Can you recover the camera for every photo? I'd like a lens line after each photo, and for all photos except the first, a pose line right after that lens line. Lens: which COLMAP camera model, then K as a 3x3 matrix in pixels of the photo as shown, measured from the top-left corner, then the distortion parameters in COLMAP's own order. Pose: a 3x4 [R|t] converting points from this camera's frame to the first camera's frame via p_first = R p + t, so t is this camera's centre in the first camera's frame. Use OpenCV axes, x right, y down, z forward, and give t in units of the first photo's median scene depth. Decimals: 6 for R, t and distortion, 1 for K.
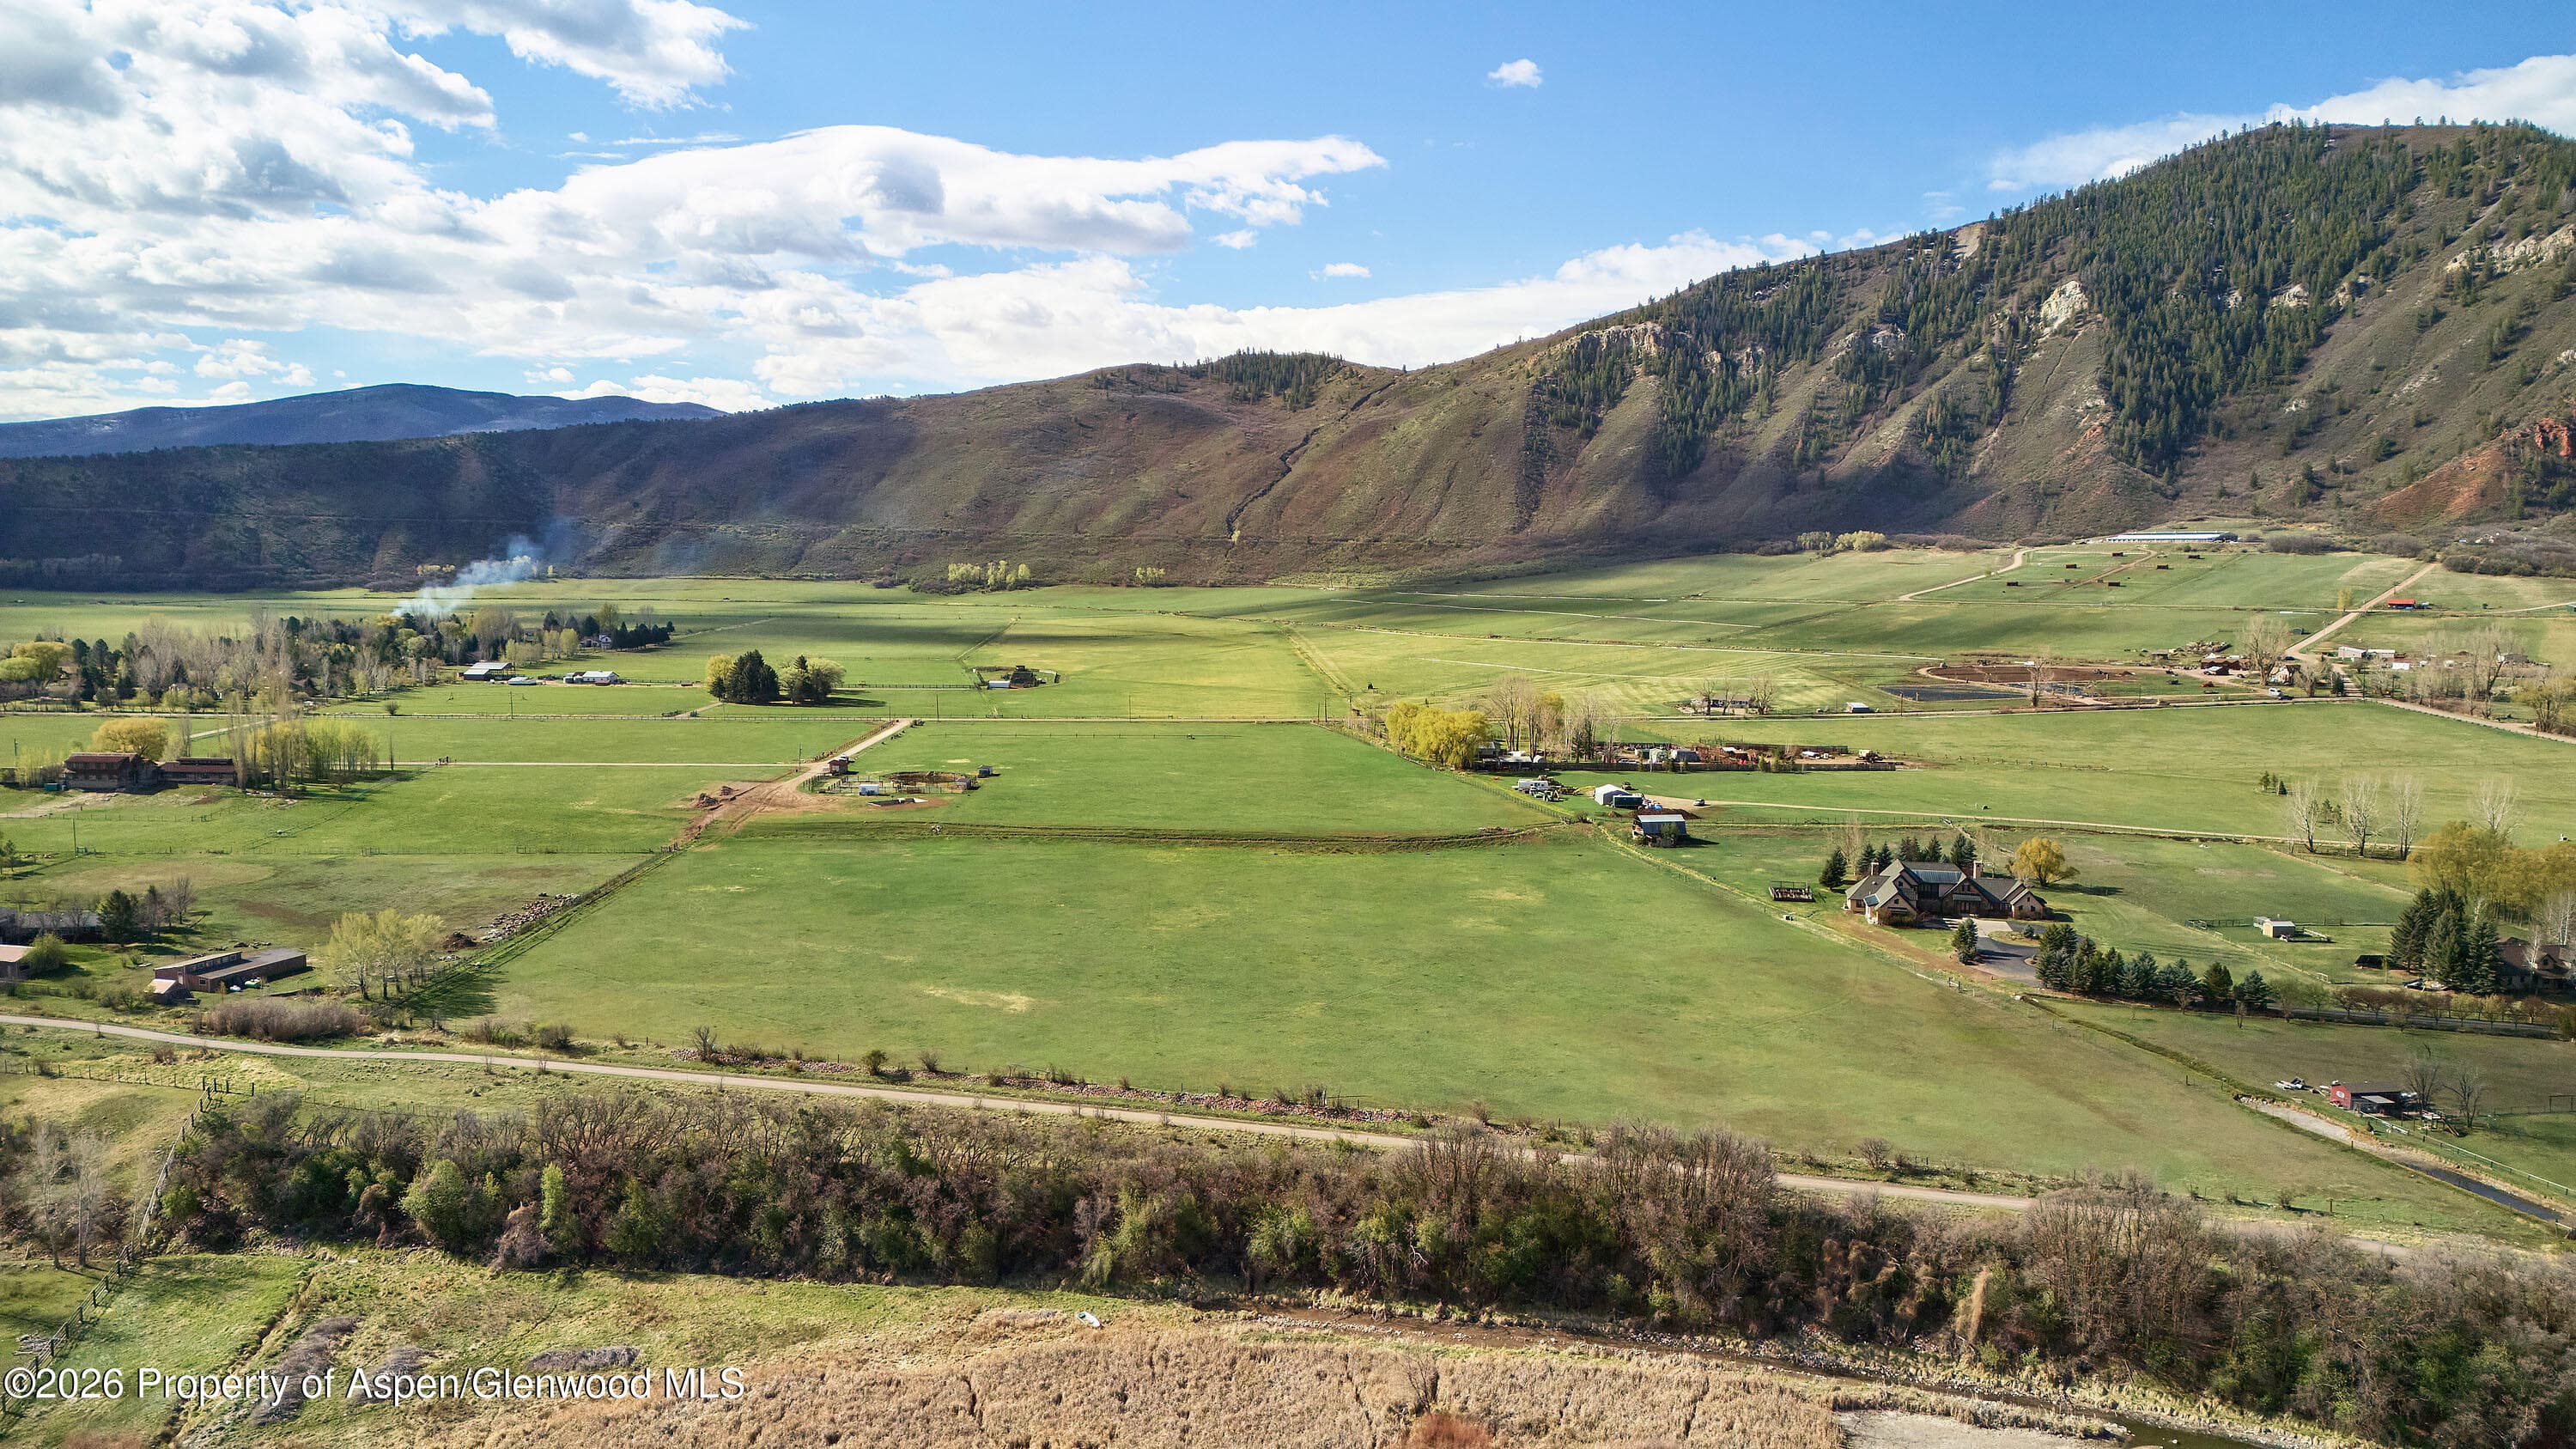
lens RADIAL K [[1810.0, 0, 1288.0], [0, 1810.0, 724.5], [0, 0, 1]] dist [0.086811, -0.068436]
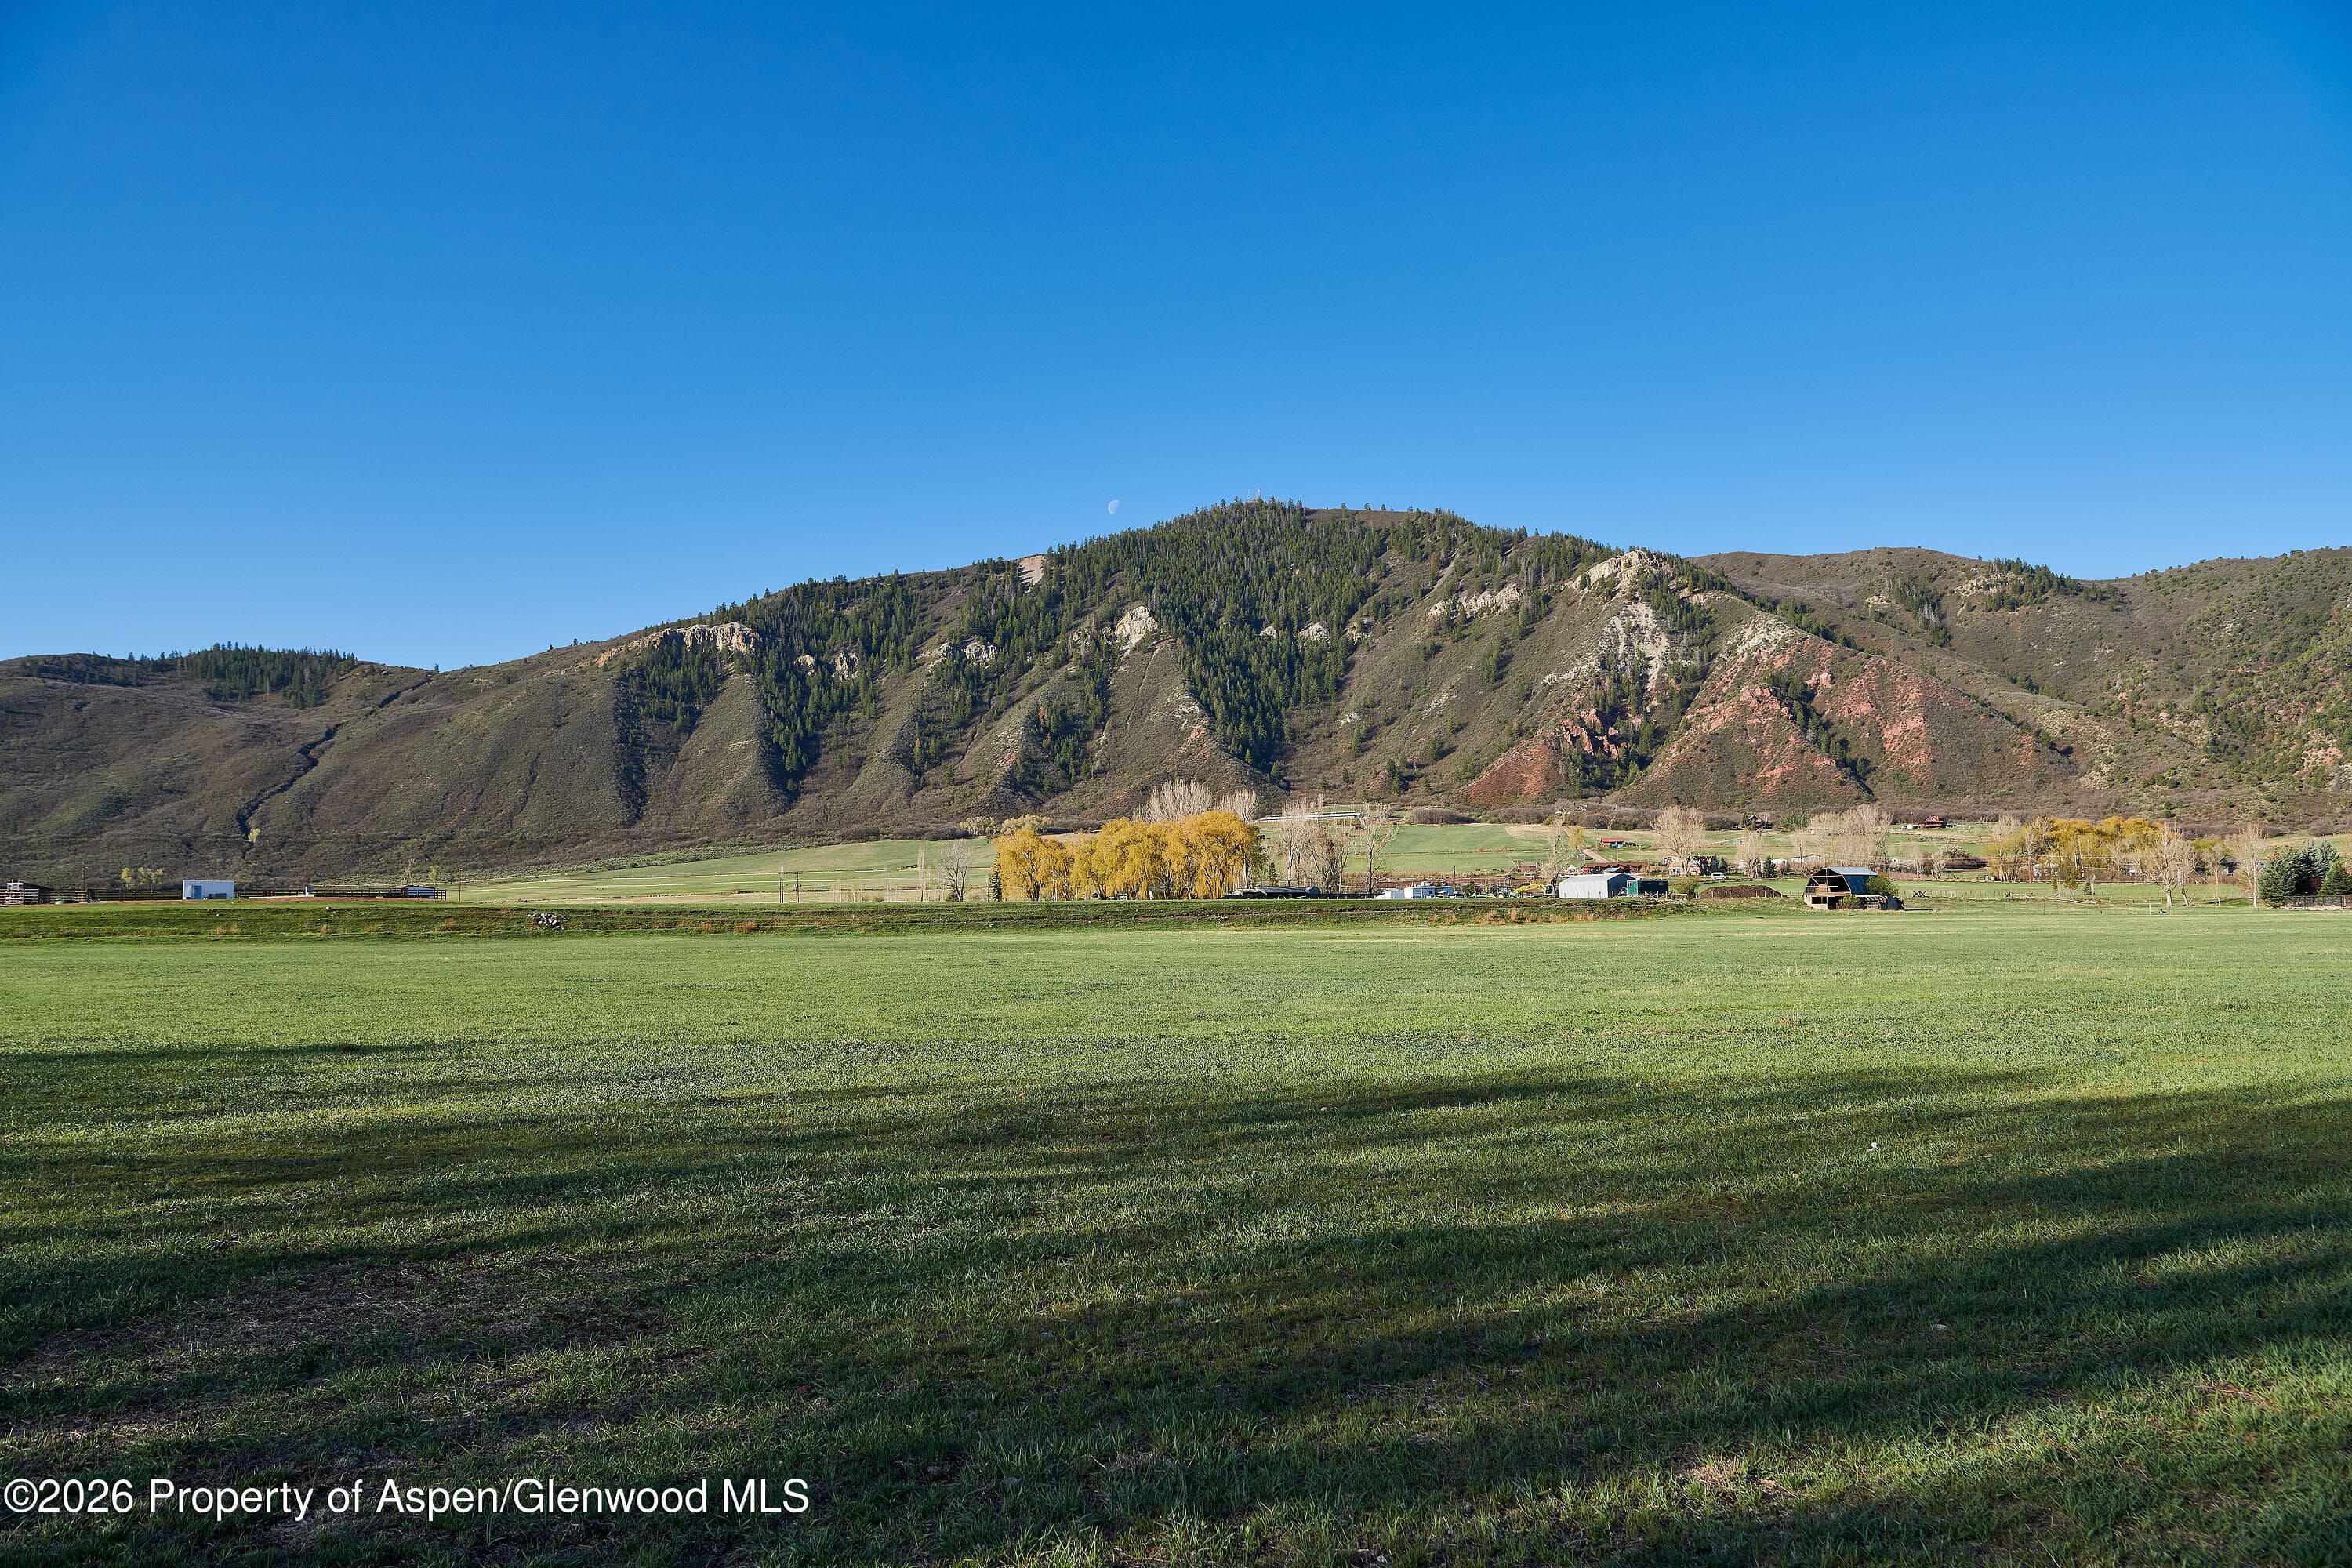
lens RADIAL K [[1719.5, 0, 1190.7], [0, 1719.5, 786.5], [0, 0, 1]] dist [-0.056864, 0.005113]
pose [[0.854113, 0.020499, 0.519684, -0.063545], [0.073957, 0.984282, -0.160375, 0.023733], [-0.514802, 0.175413, 0.839171, 0.166843]]
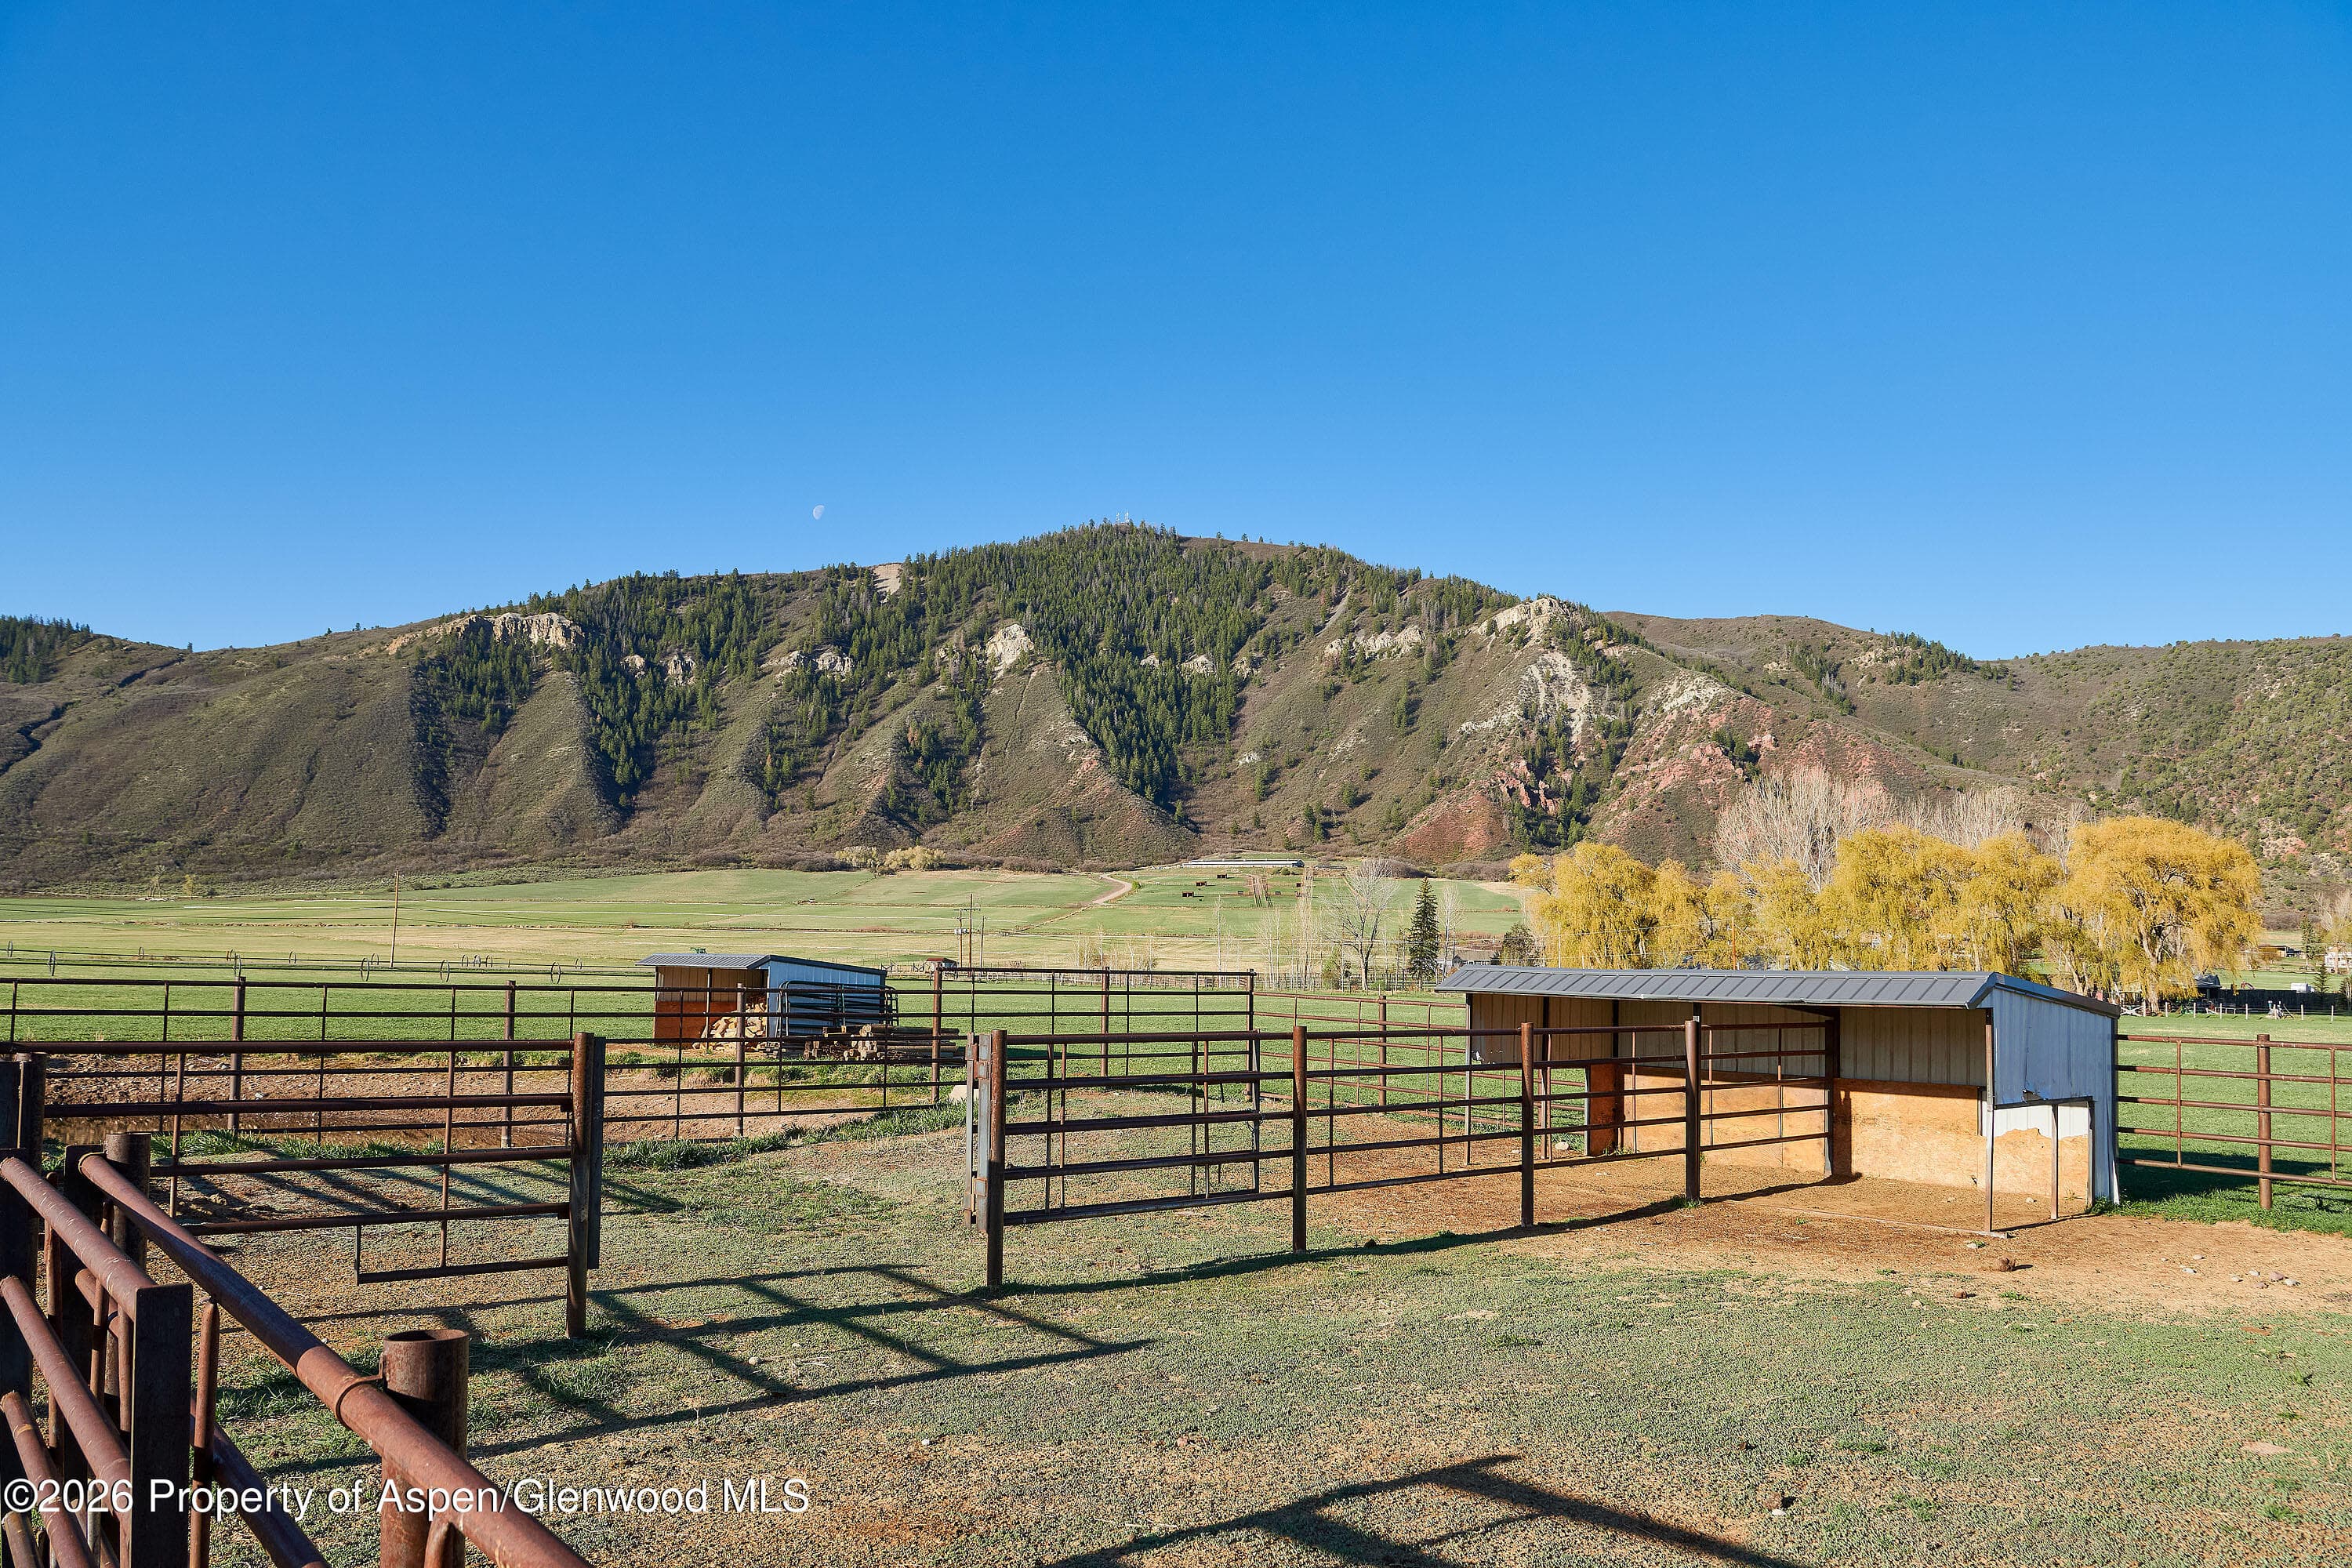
lens RADIAL K [[1698.1, 0, 1192.0], [0, 1698.1, 805.9], [0, 0, 1]] dist [-0.070998, 0.011443]
pose [[0.769392, 0.069881, 0.634943, -0.060423], [0.050908, 0.984128, -0.169999, 0.009407], [-0.636745, 0.163119, 0.753623, 0.282640]]
